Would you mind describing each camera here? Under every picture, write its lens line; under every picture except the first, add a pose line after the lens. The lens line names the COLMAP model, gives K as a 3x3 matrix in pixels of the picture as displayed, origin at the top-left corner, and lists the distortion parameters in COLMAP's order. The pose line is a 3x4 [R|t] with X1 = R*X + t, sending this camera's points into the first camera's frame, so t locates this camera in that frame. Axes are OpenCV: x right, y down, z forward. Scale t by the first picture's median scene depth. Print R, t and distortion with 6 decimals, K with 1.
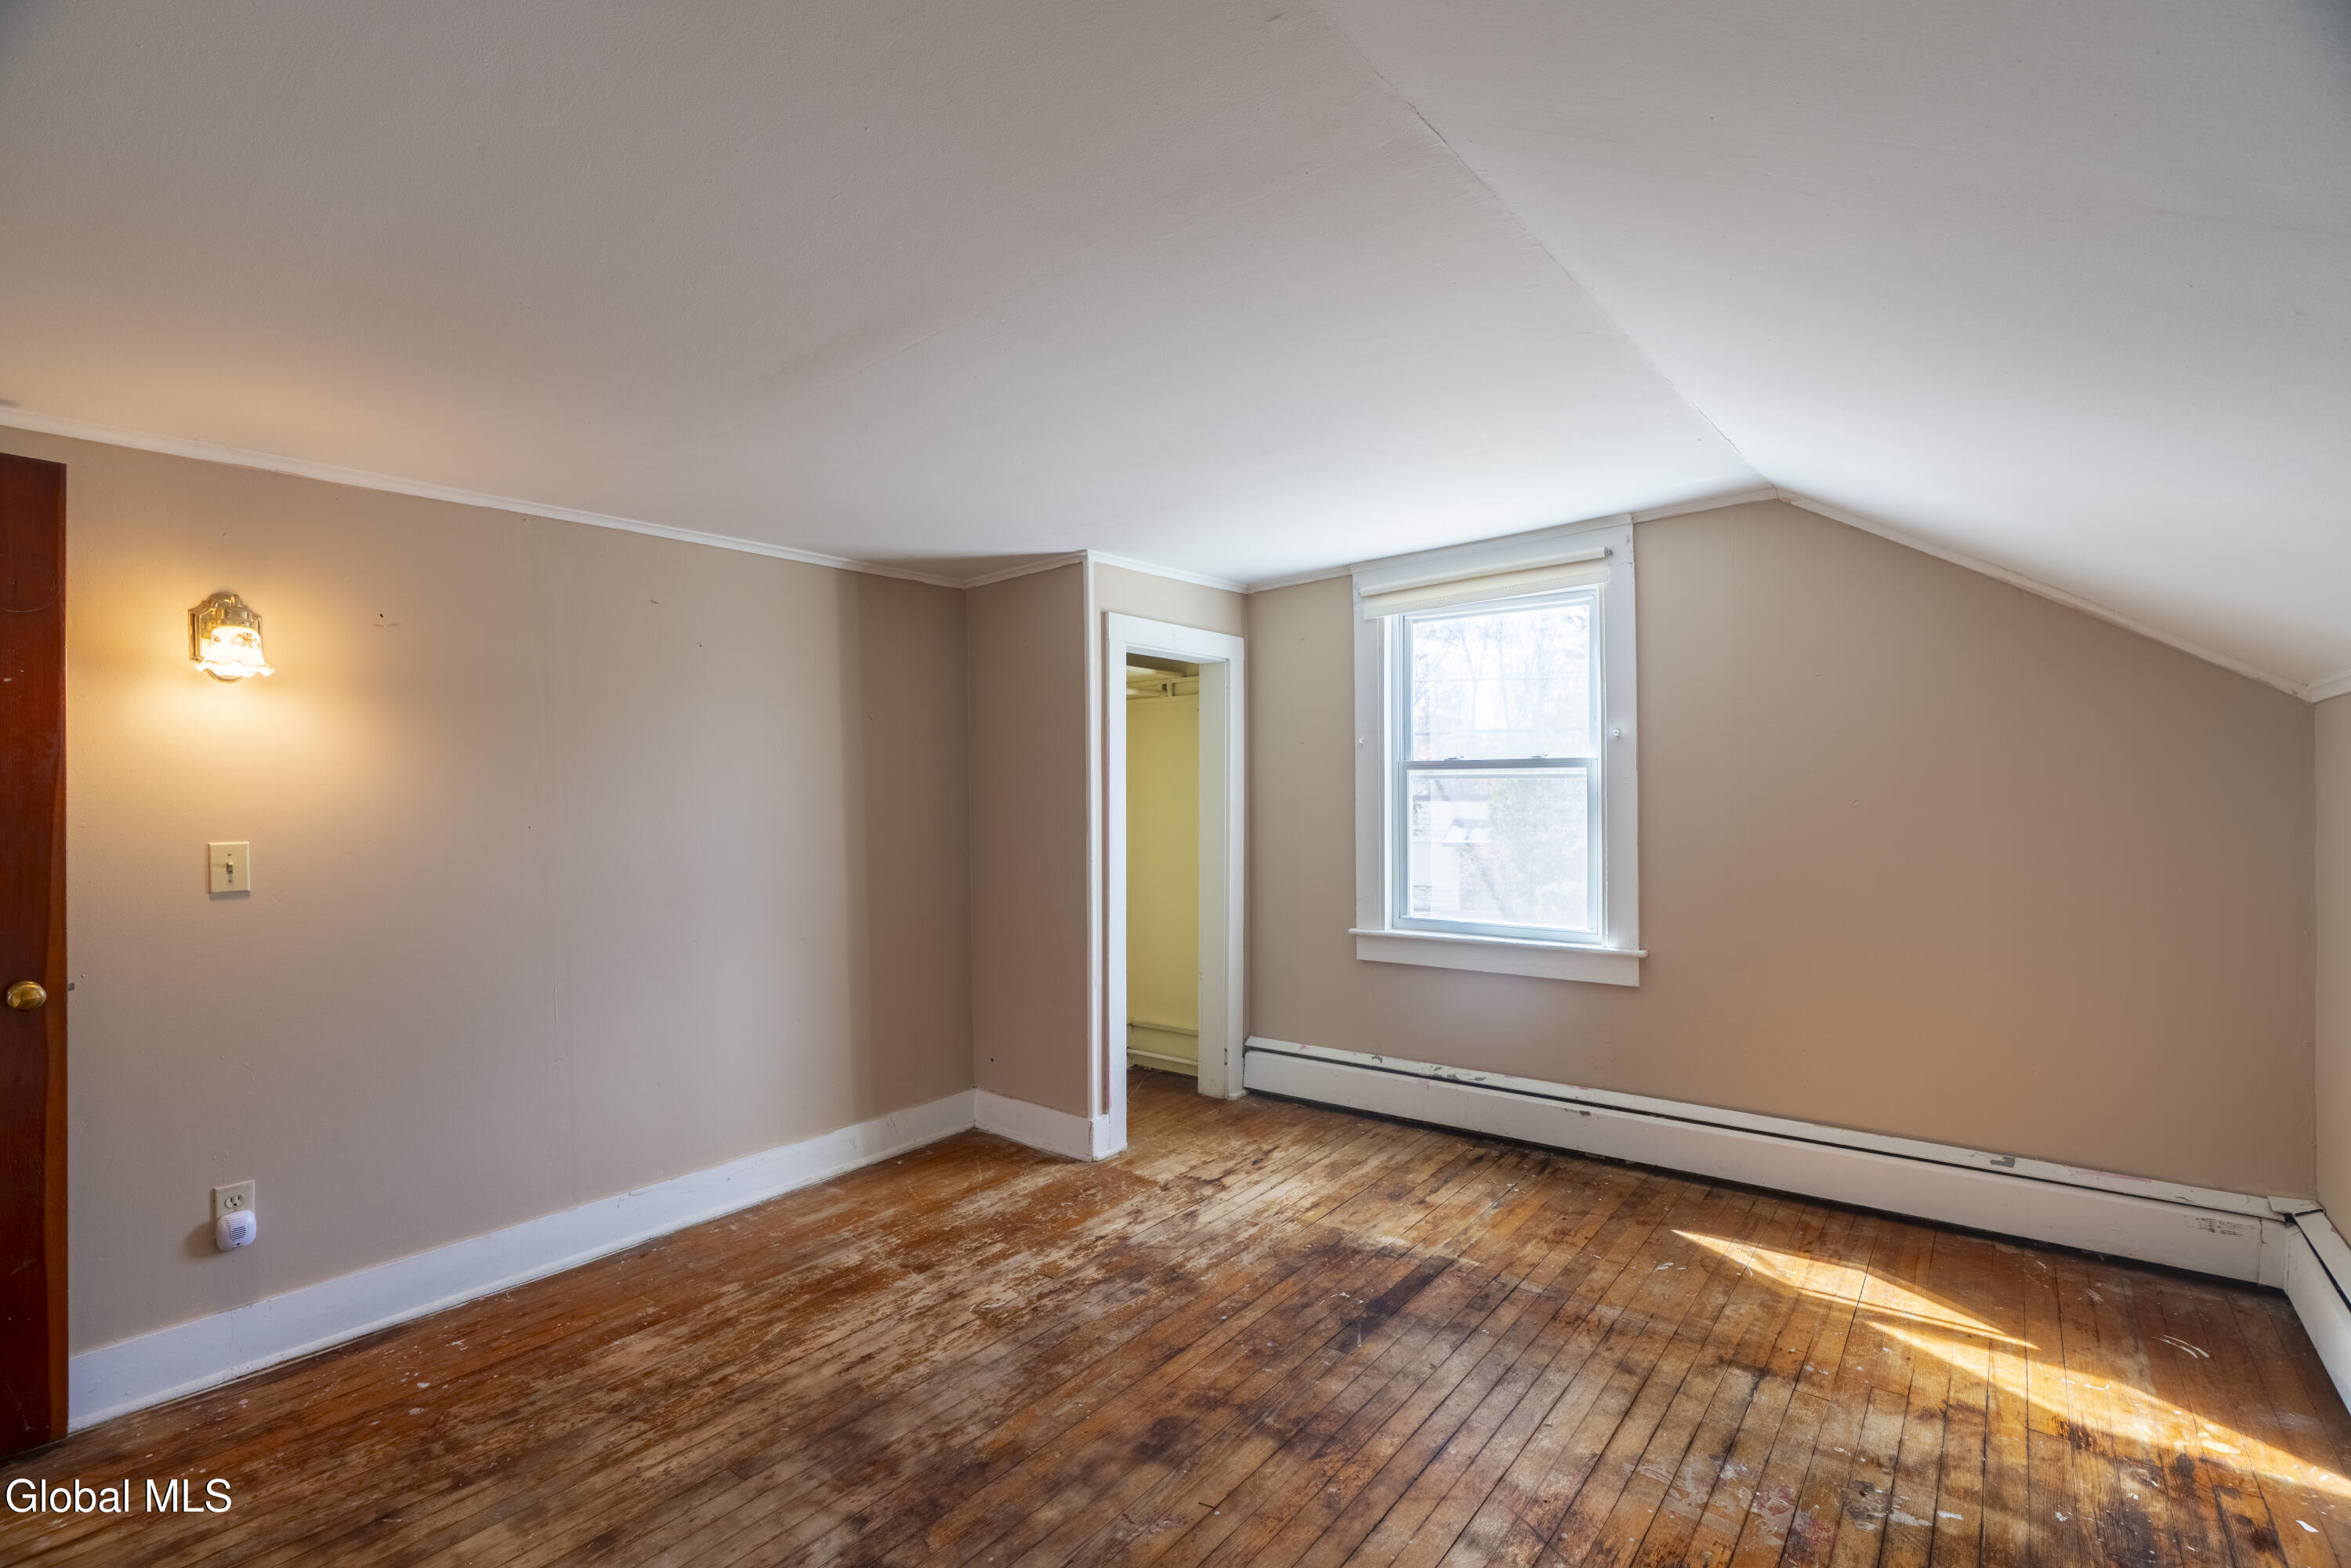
lens RADIAL K [[1040.0, 0, 1157.8], [0, 1040.0, 794.6], [0, 0, 1]] dist [-0.000813, 0.001272]
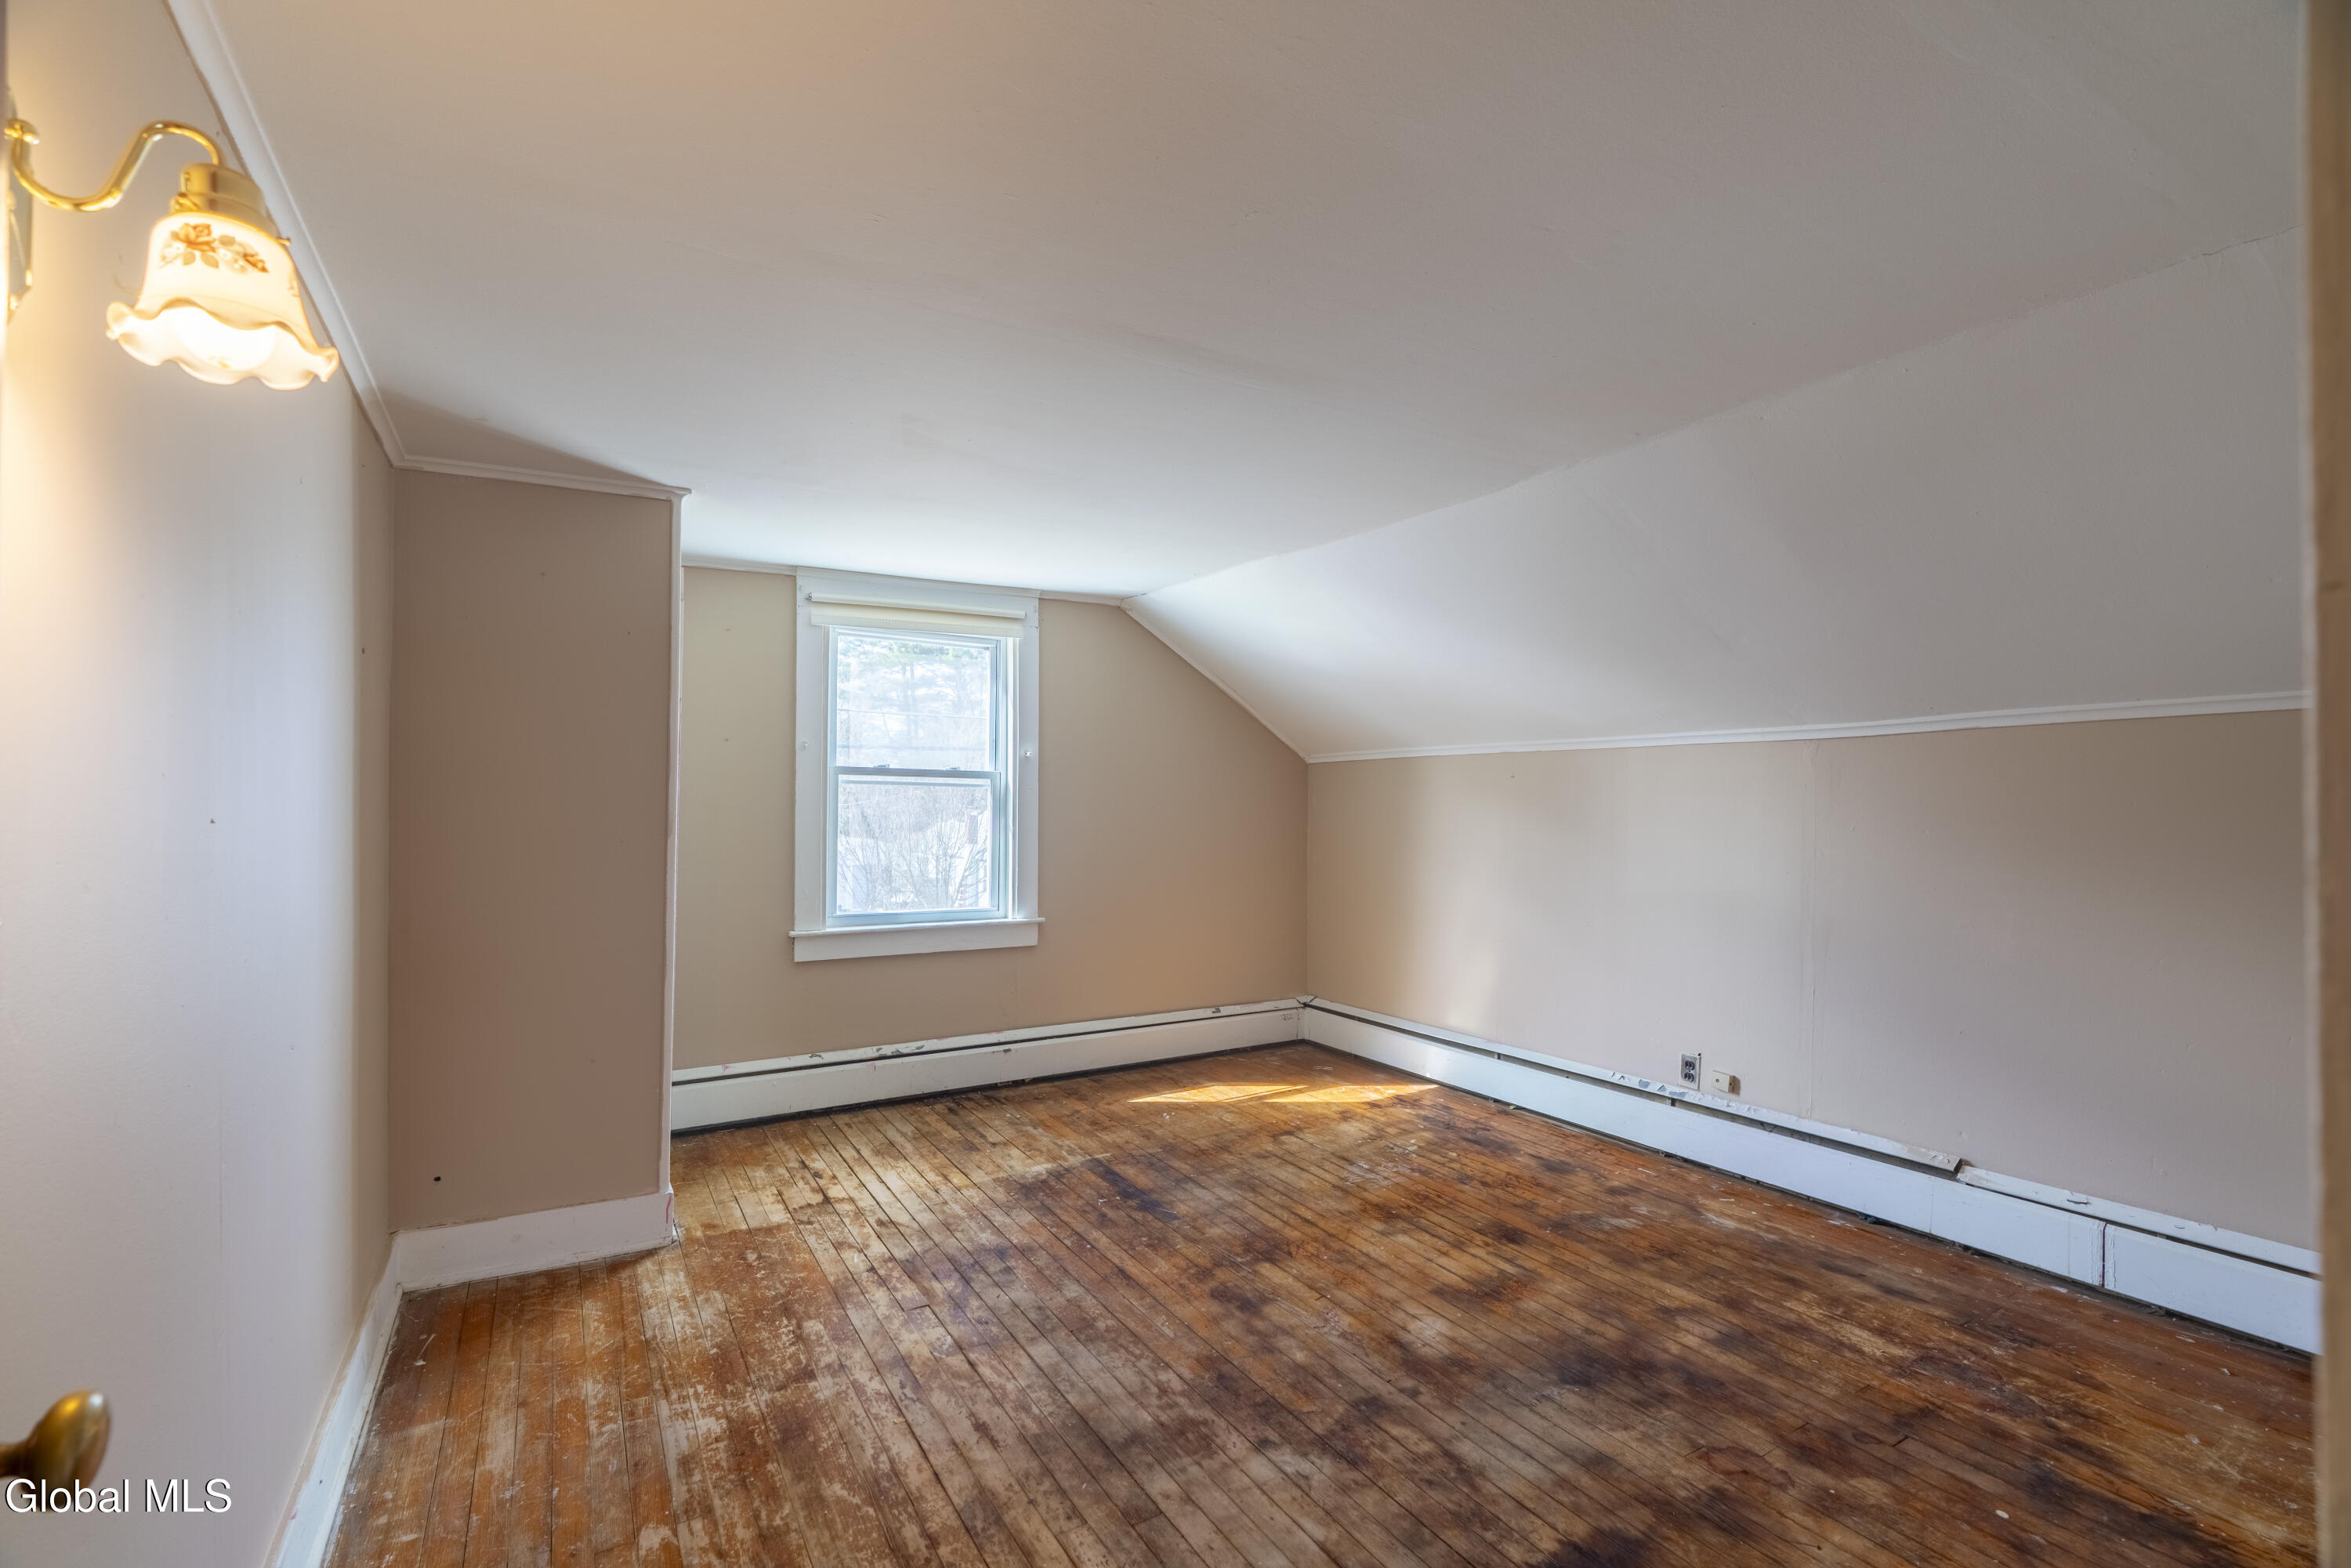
lens RADIAL K [[1040.0, 0, 1159.6], [0, 1040.0, 788.5], [0, 0, 1]] dist [-0.000813, 0.001272]
pose [[0.340923, 0.034716, 0.939450, -0.866705], [-0.013016, 0.999396, -0.032208, 0.028181], [-0.940001, -0.001247, 0.341169, 0.459333]]
